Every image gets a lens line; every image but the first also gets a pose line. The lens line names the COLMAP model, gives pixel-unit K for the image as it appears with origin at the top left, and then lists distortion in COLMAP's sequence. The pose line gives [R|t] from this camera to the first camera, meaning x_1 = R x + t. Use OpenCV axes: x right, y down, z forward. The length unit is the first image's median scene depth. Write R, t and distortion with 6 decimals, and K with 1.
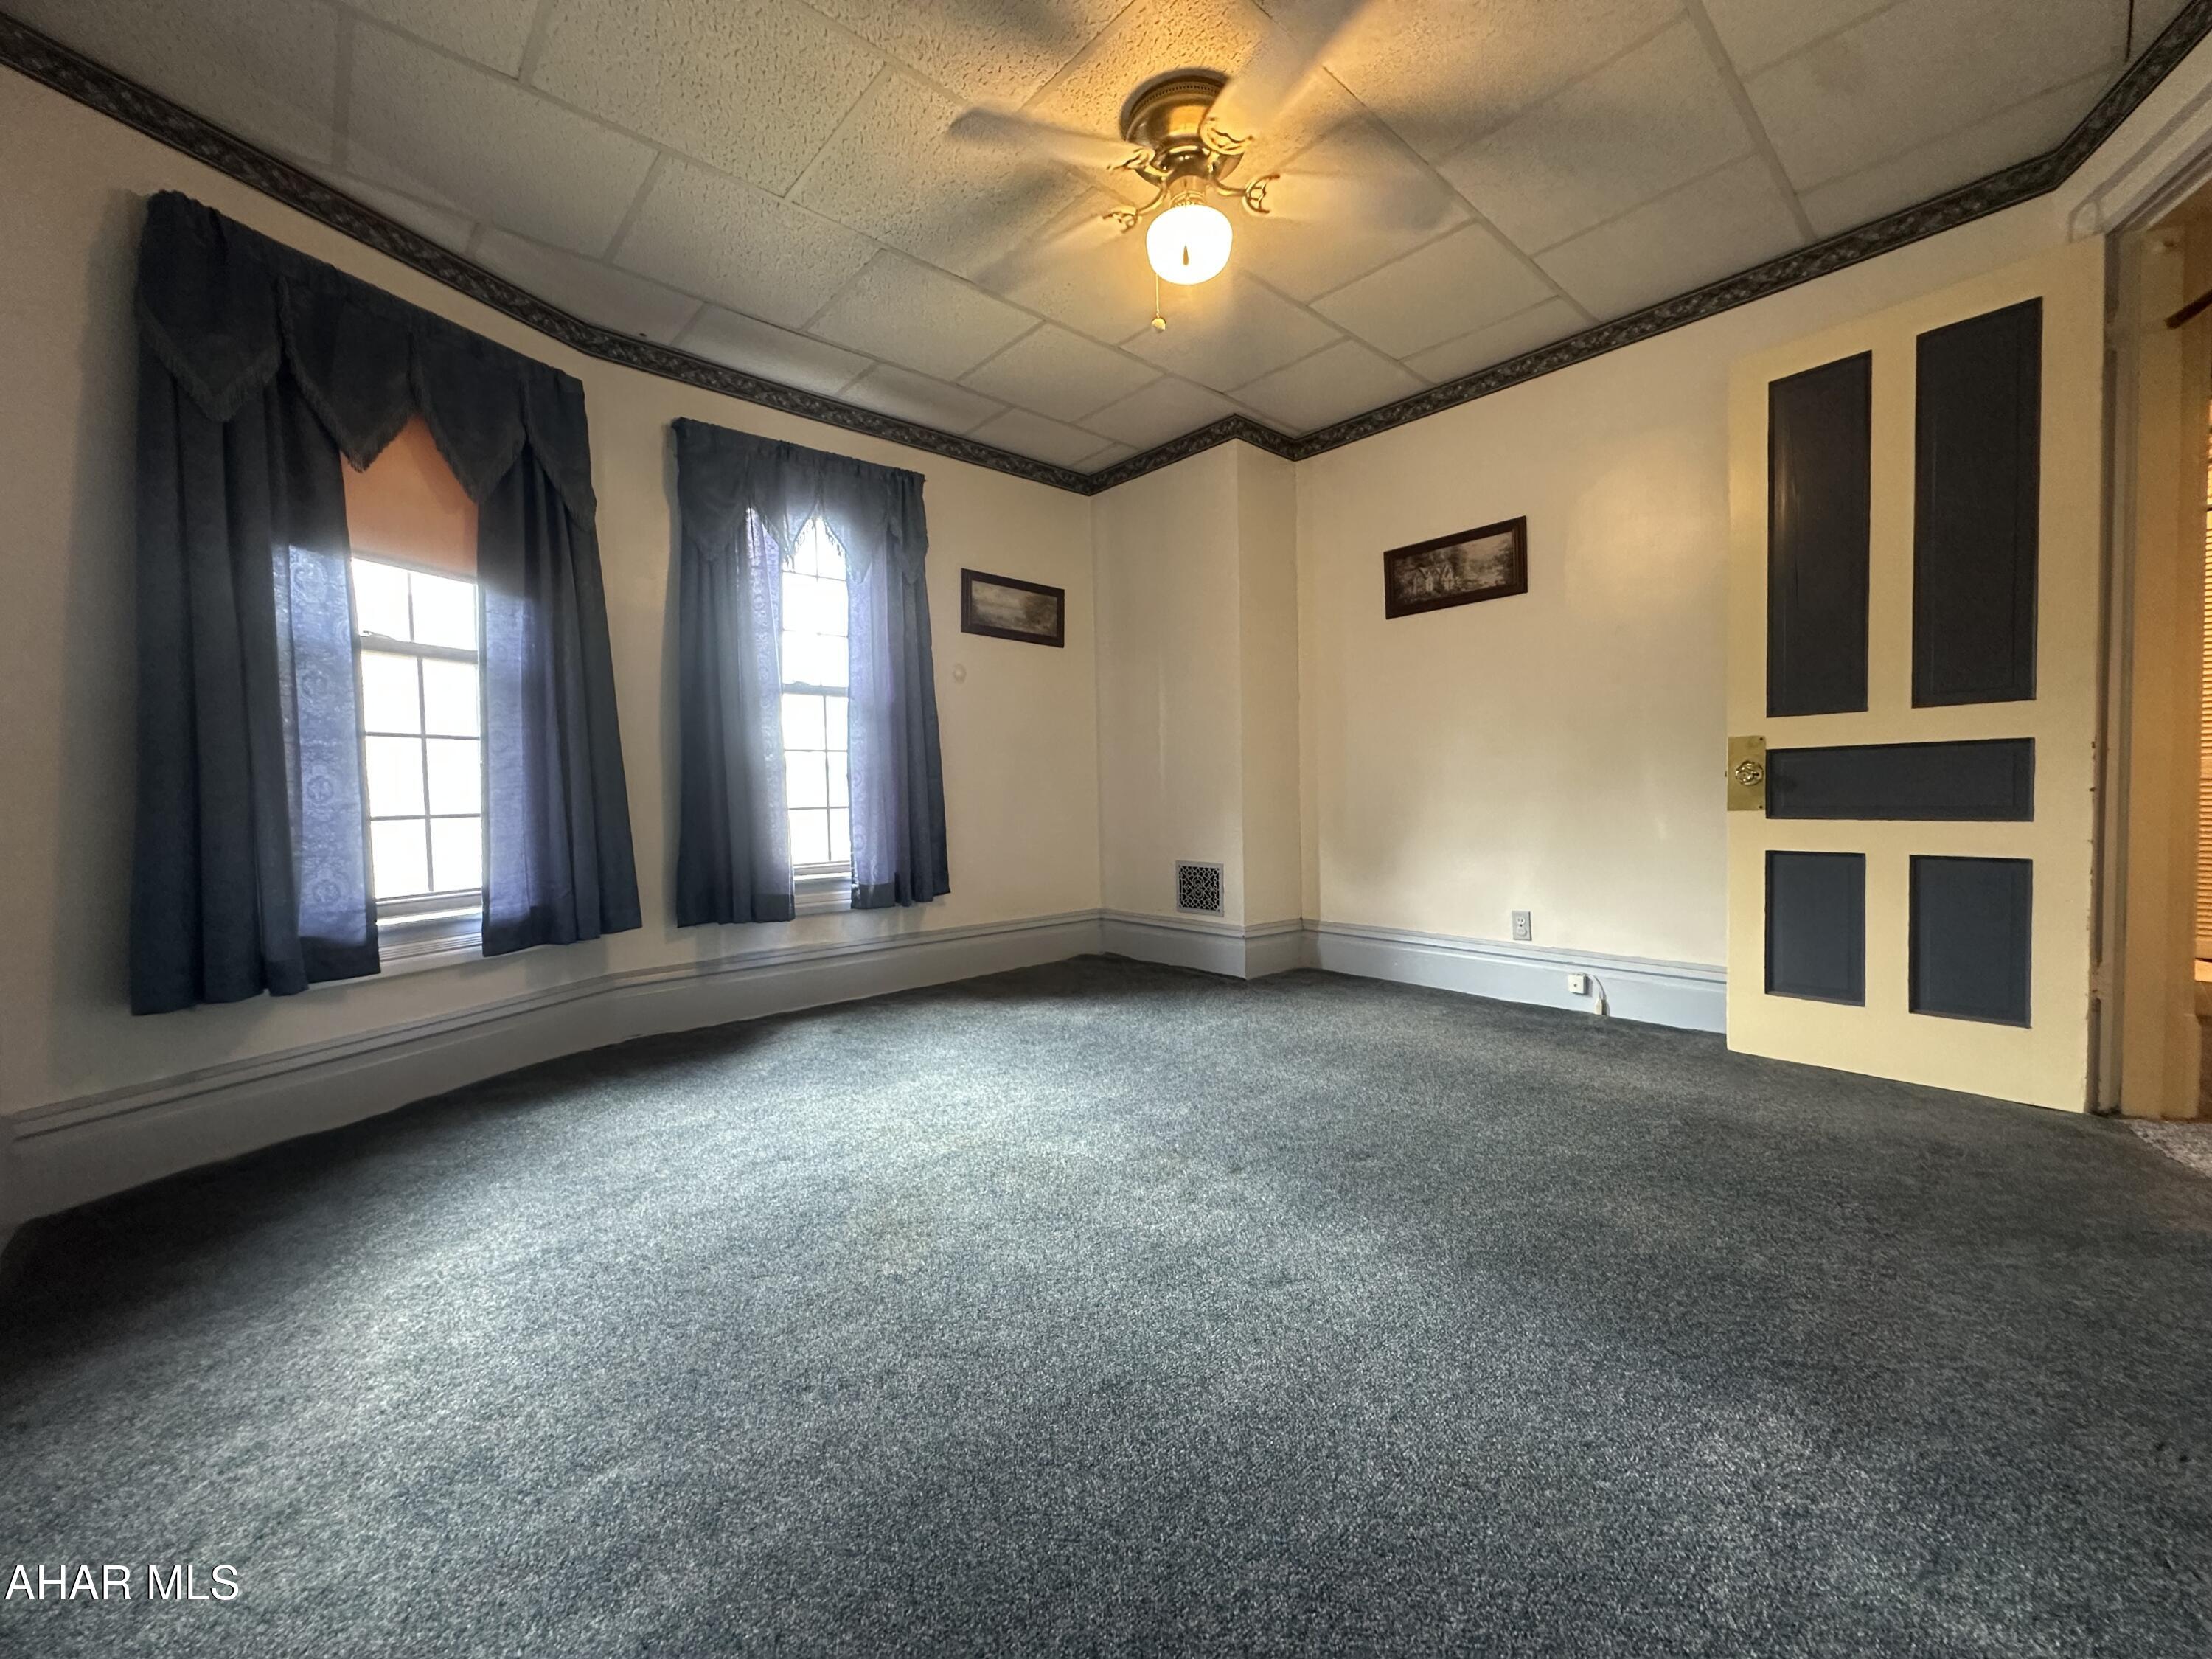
lens RADIAL K [[886.0, 0, 1101.6], [0, 886.0, 829.5], [0, 0, 1]] dist [-0.005314, 0.001736]
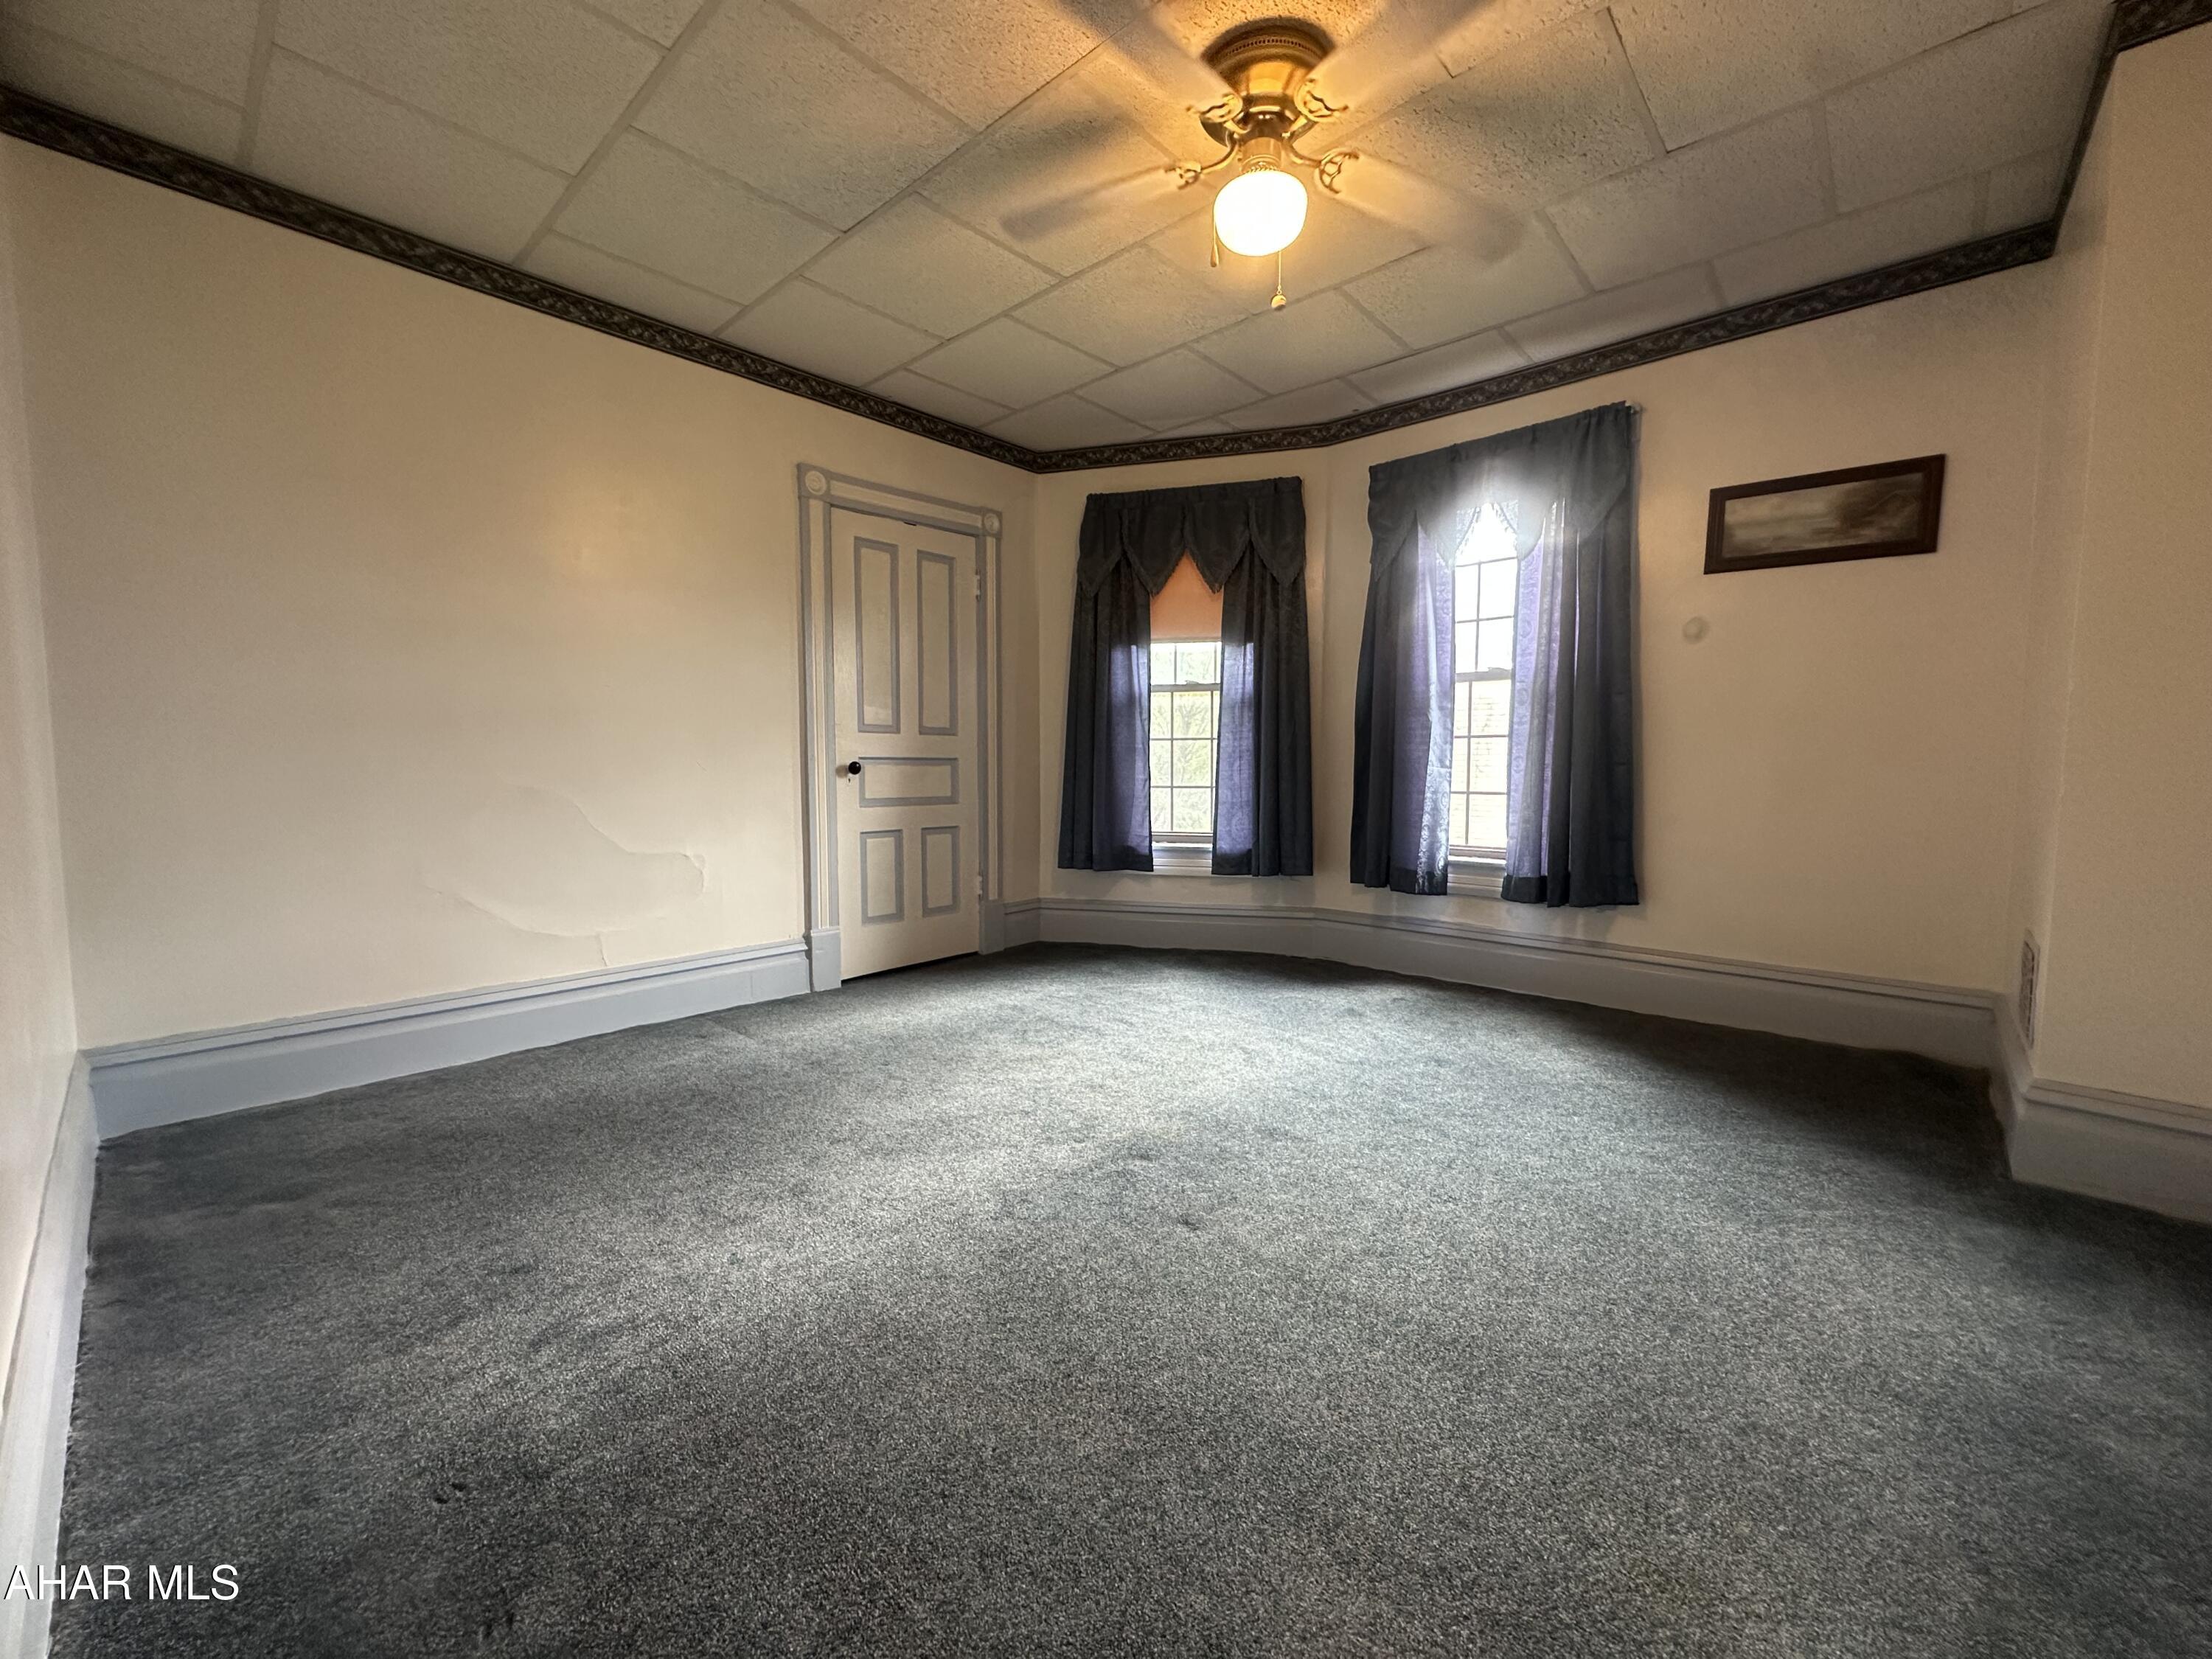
lens RADIAL K [[886.0, 0, 1099.6], [0, 886.0, 827.0], [0, 0, 1]] dist [-0.005314, 0.001736]
pose [[0.092380, 0.091029, -0.991554, 0.761769], [-0.041661, 0.995294, 0.087491, -0.066082], [0.994852, 0.033226, 0.095738, 0.545557]]
